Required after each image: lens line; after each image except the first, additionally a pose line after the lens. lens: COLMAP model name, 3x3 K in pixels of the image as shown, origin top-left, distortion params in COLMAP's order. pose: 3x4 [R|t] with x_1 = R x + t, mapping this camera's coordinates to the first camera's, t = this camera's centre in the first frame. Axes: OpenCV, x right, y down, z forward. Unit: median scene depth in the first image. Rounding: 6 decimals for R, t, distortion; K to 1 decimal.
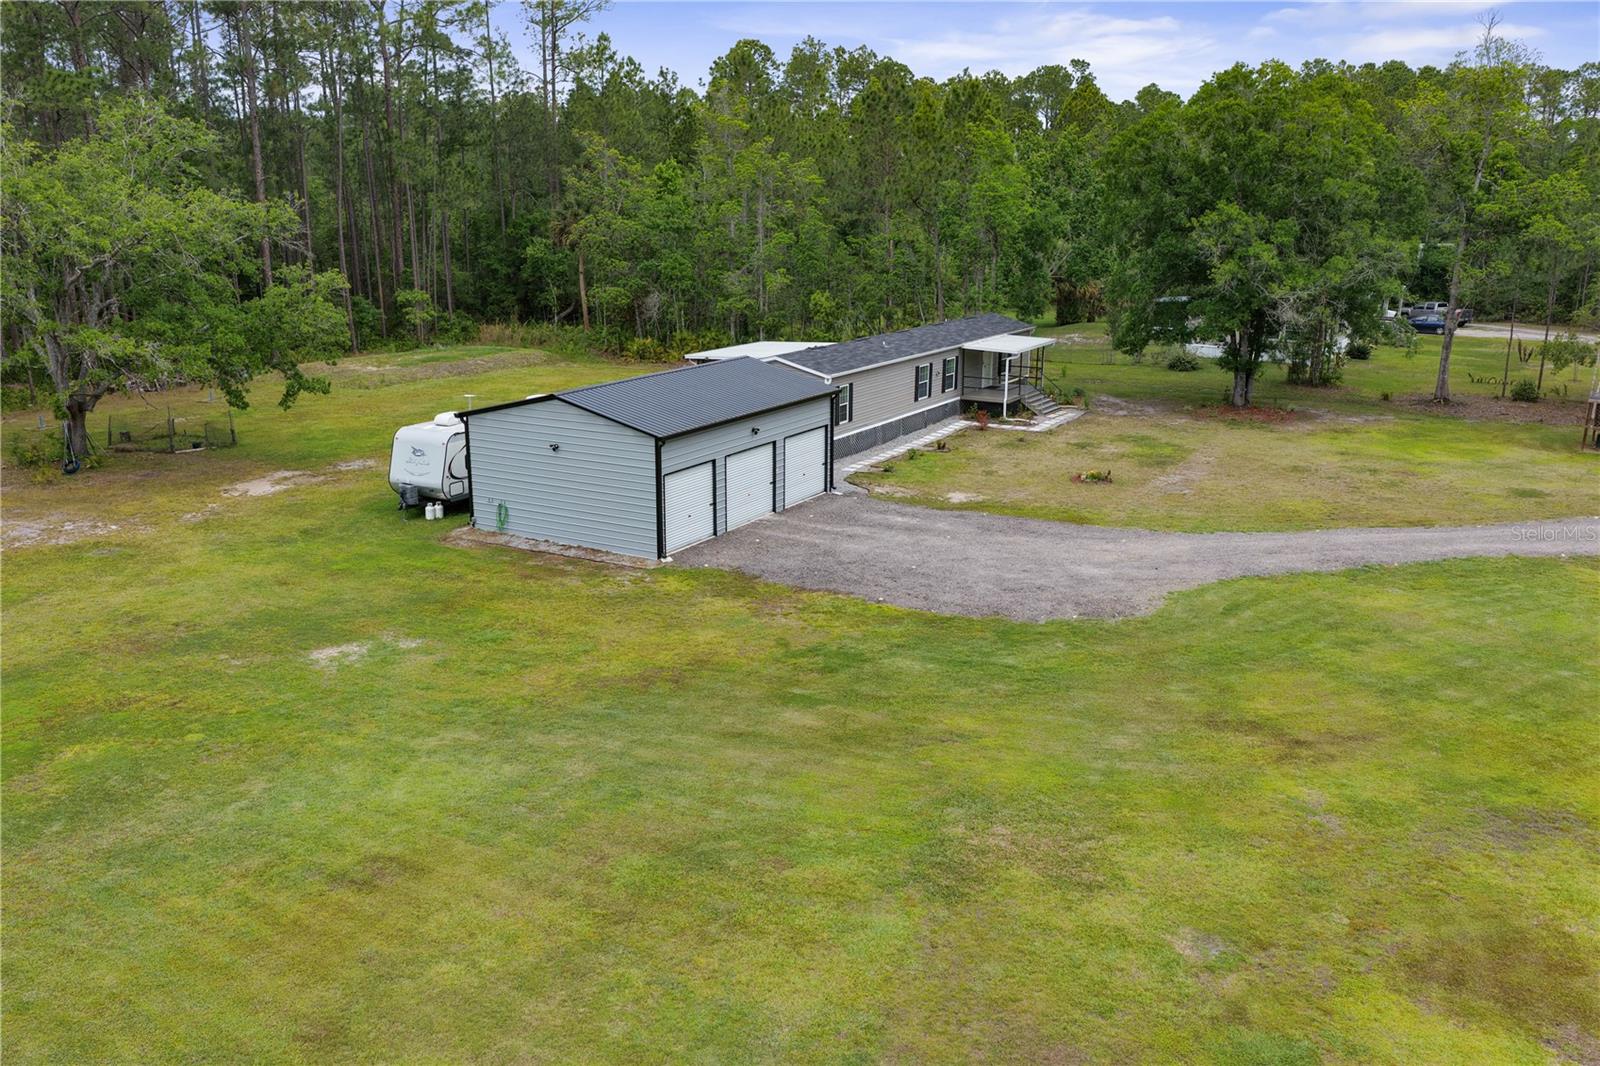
lens RADIAL K [[1328.8, 0, 800.0], [0, 1328.8, 533.0], [0, 0, 1]] dist [-0.007471, 0.016138]
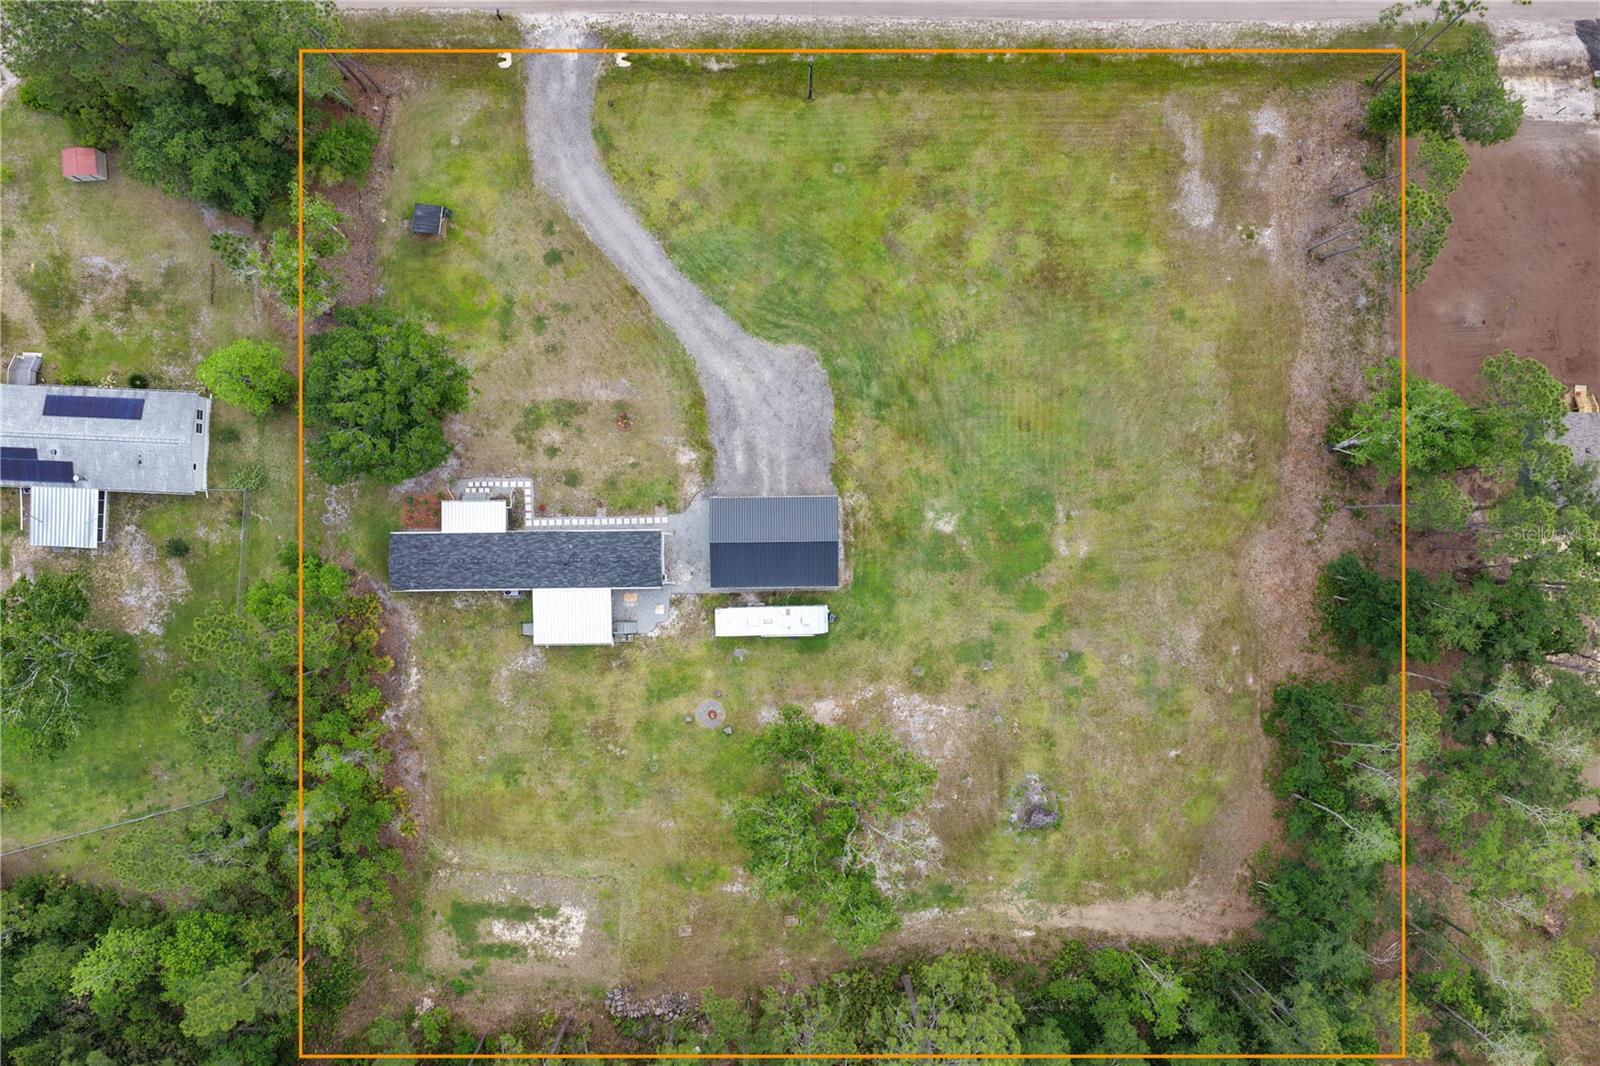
lens RADIAL K [[1328.8, 0, 800.0], [0, 1328.8, 533.0], [0, 0, 1]] dist [-0.007471, 0.016138]
pose [[-0.504343, -0.863503, -0.000451, -0.145407], [0.213407, -0.125150, 0.968914, -3.284979], [-0.836717, 0.488569, 0.247396, 0.396602]]
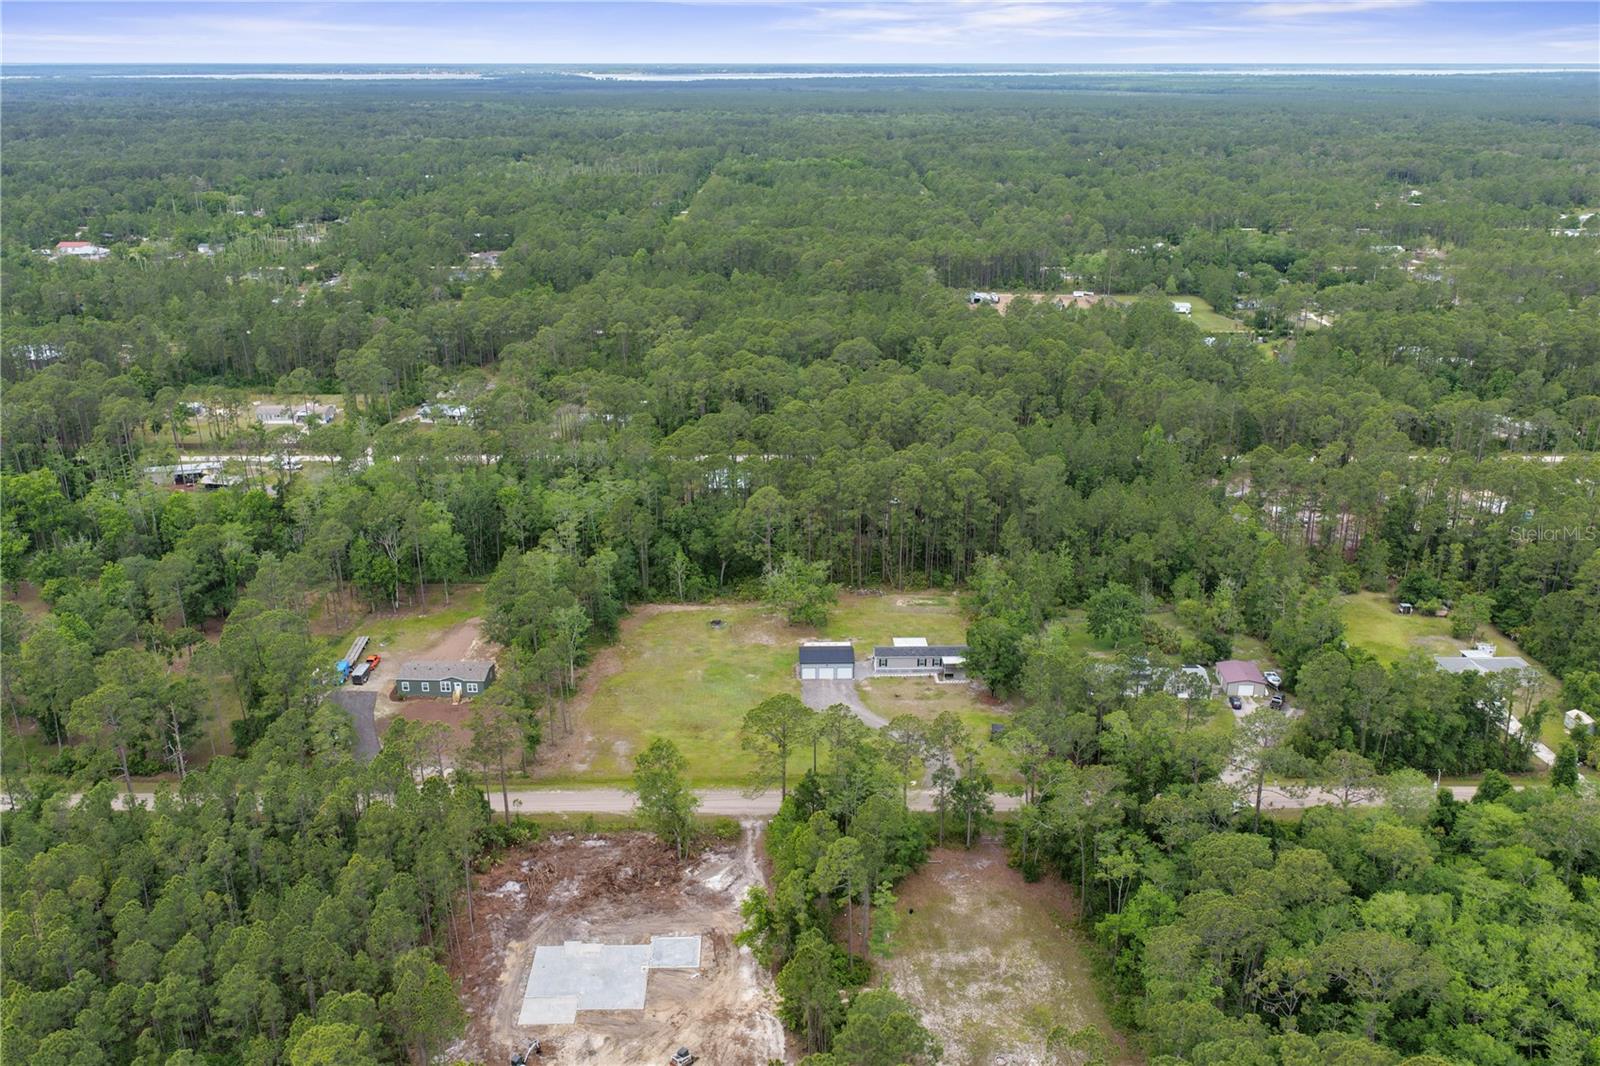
lens RADIAL K [[1328.8, 0, 800.0], [0, 1328.8, 533.0], [0, 0, 1]] dist [-0.007471, 0.016138]
pose [[0.513141, 0.288076, -0.808516, 5.777463], [-0.213257, 0.955245, 0.205008, -2.330722], [0.831389, 0.067224, 0.551610, -3.126344]]
